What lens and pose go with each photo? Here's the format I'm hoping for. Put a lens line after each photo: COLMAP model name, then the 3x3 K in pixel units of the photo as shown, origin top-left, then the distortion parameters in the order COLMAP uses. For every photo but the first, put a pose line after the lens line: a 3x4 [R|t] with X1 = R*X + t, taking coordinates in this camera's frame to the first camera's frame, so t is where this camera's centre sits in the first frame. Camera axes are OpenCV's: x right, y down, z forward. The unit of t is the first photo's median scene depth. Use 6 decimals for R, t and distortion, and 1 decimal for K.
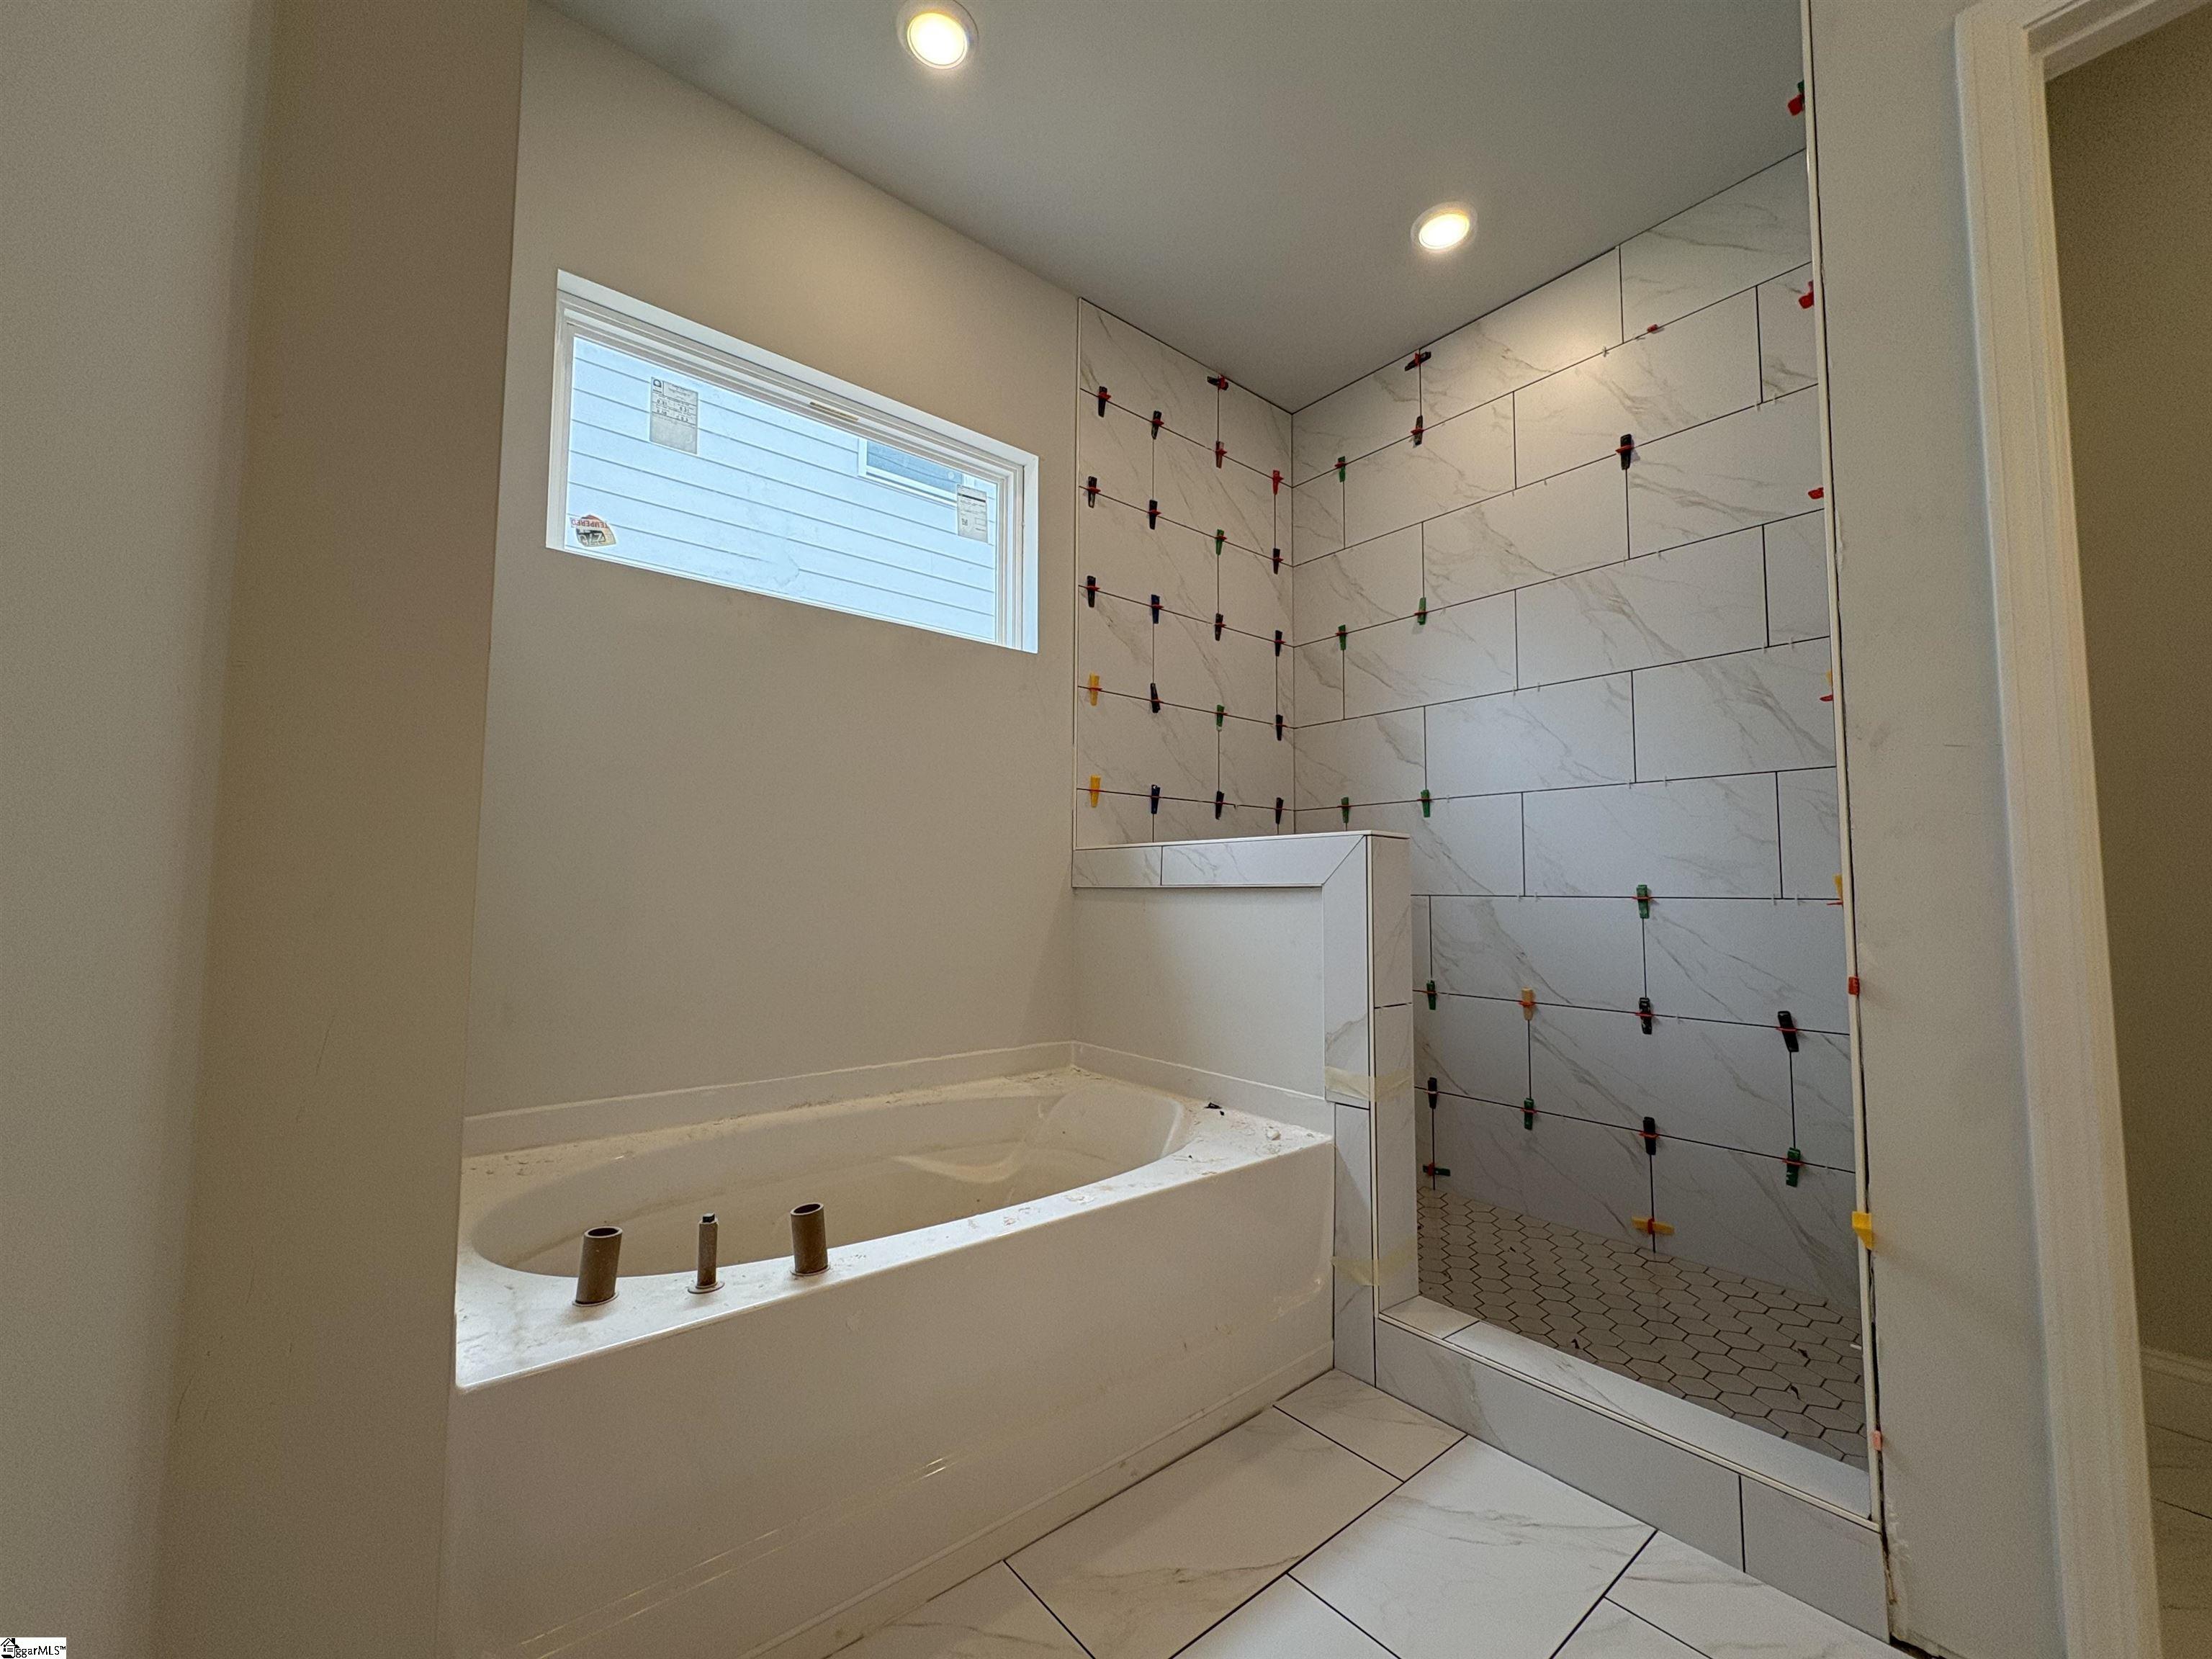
lens RADIAL K [[875.8, 0, 1106.0], [0, 875.8, 829.5], [0, 0, 1]] dist [-0.000344, 0.000145]
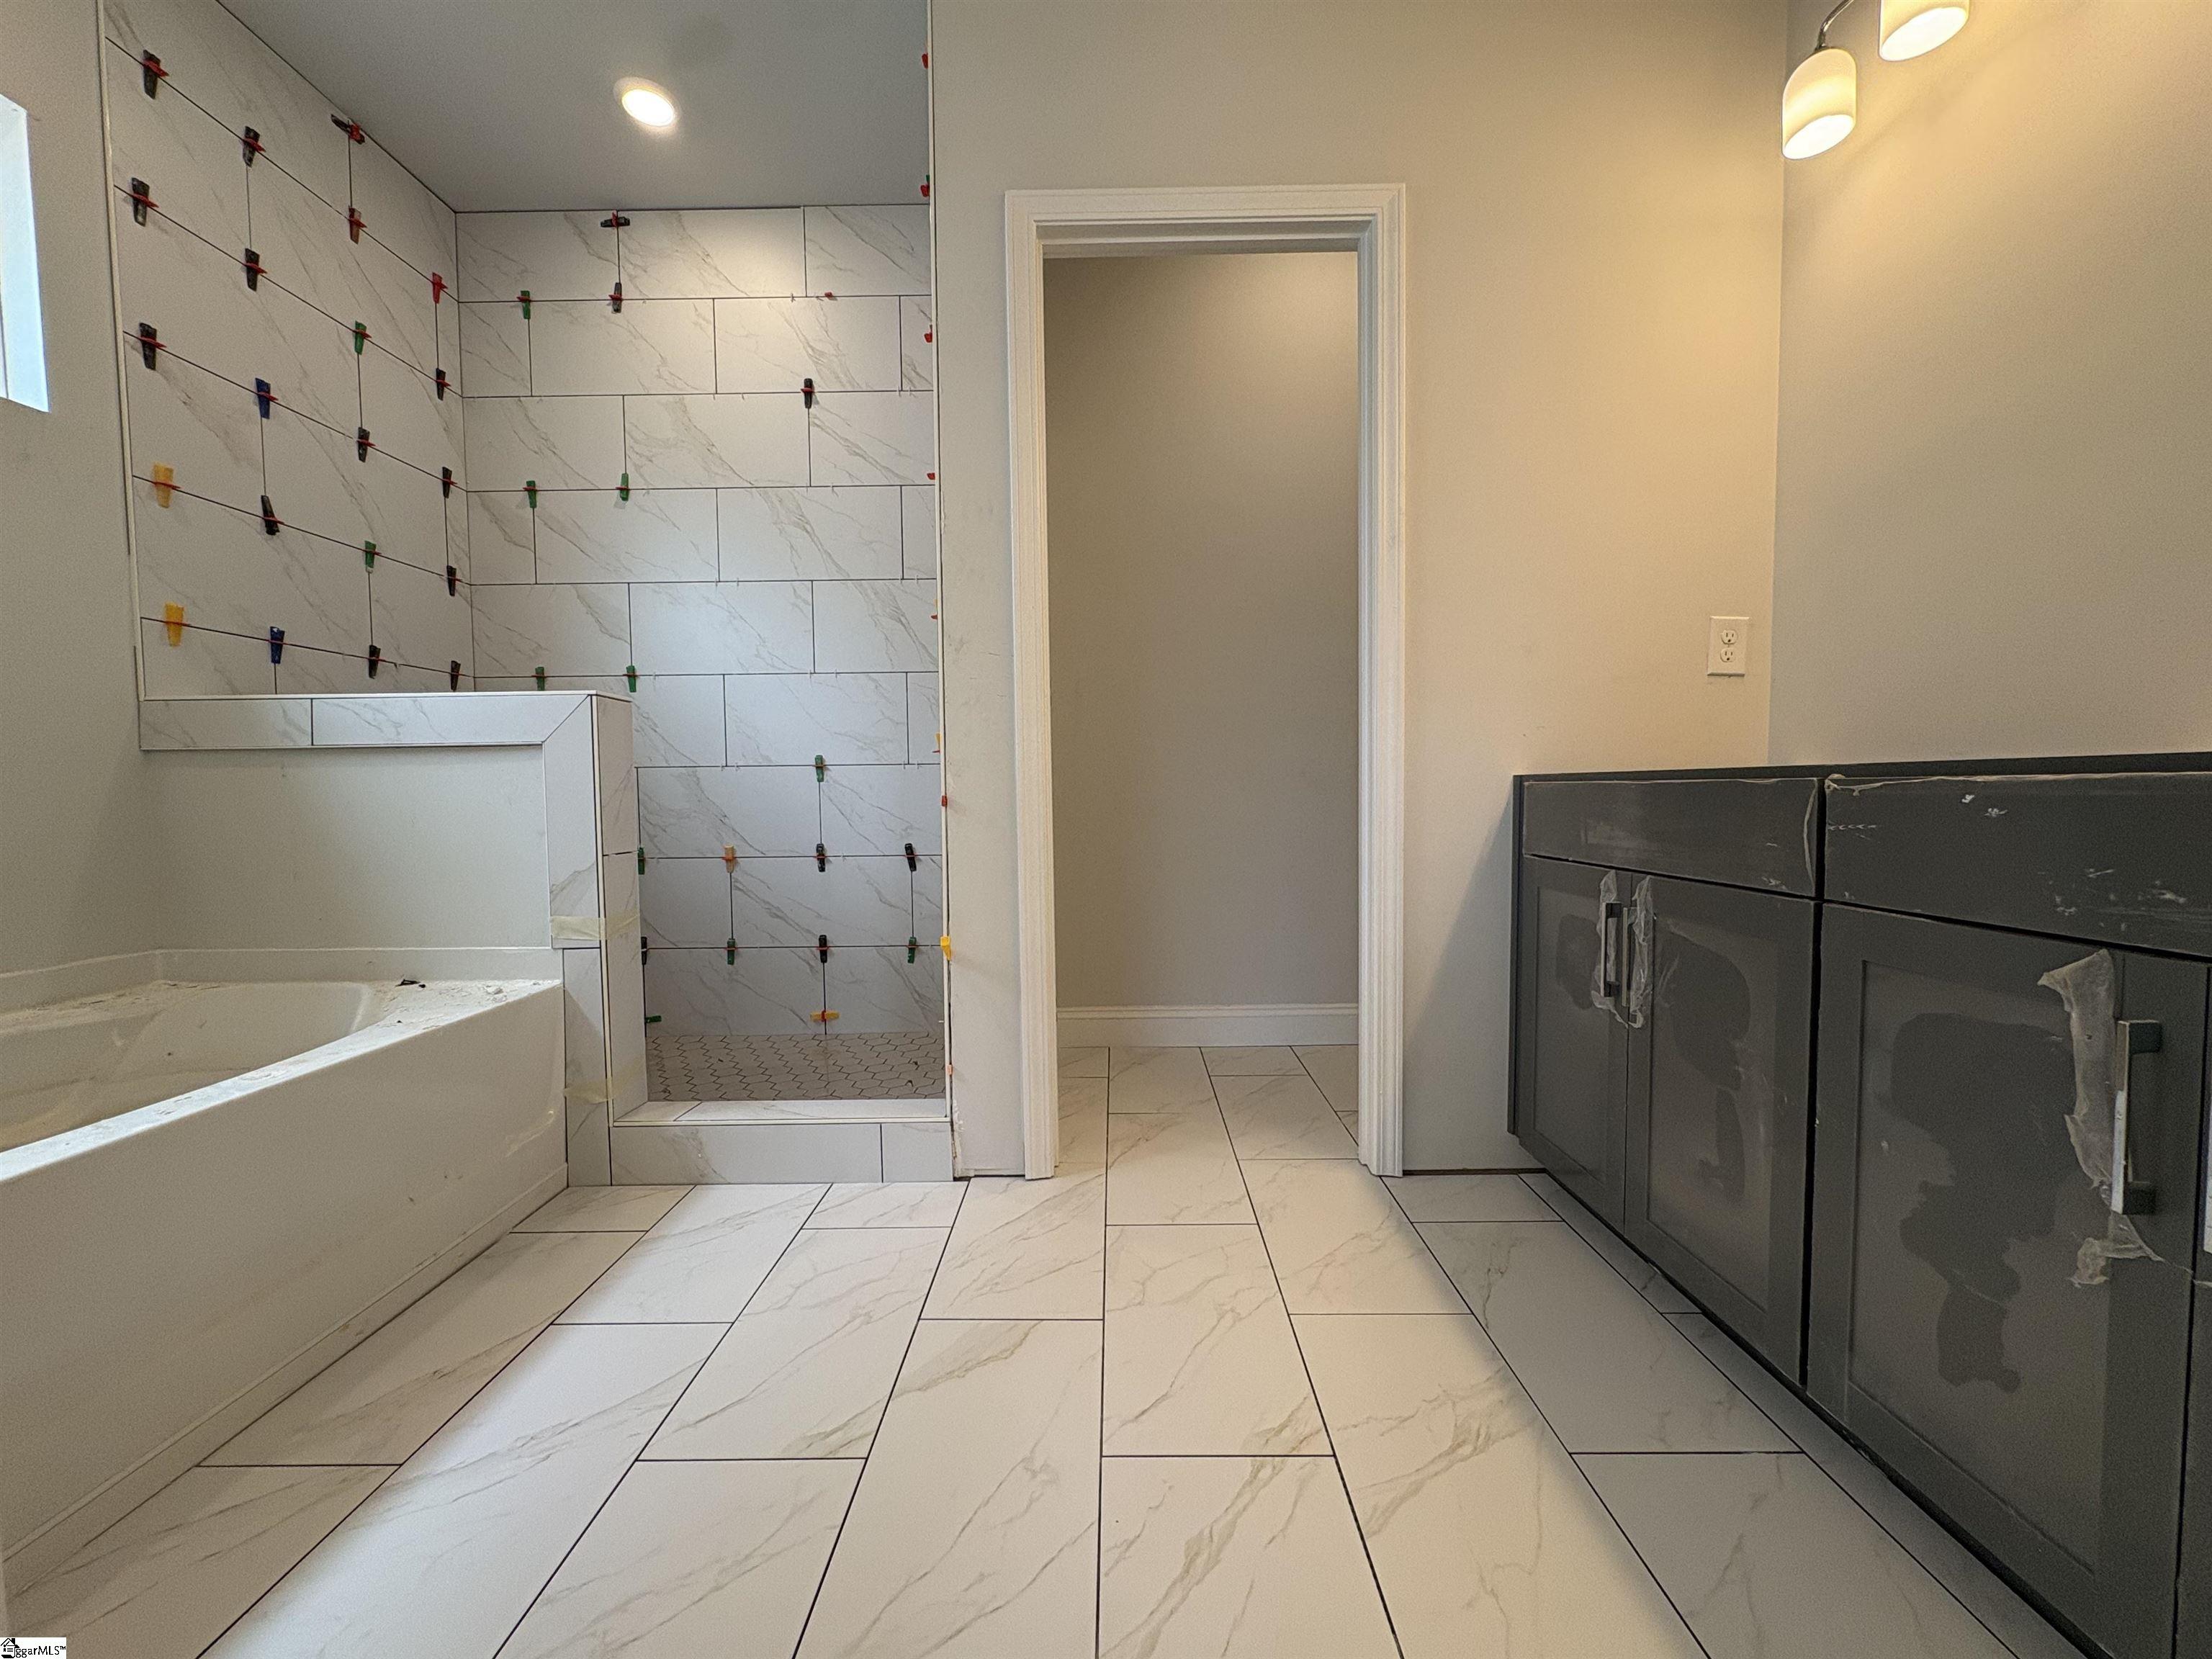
lens RADIAL K [[875.8, 0, 1106.0], [0, 875.8, 829.5], [0, 0, 1]] dist [-0.000344, 0.000145]
pose [[0.638750, -0.049764, 0.767803, -0.096644], [-0.035932, 0.994888, 0.094374, 0.035306], [-0.768575, -0.087870, 0.633697, -0.126090]]
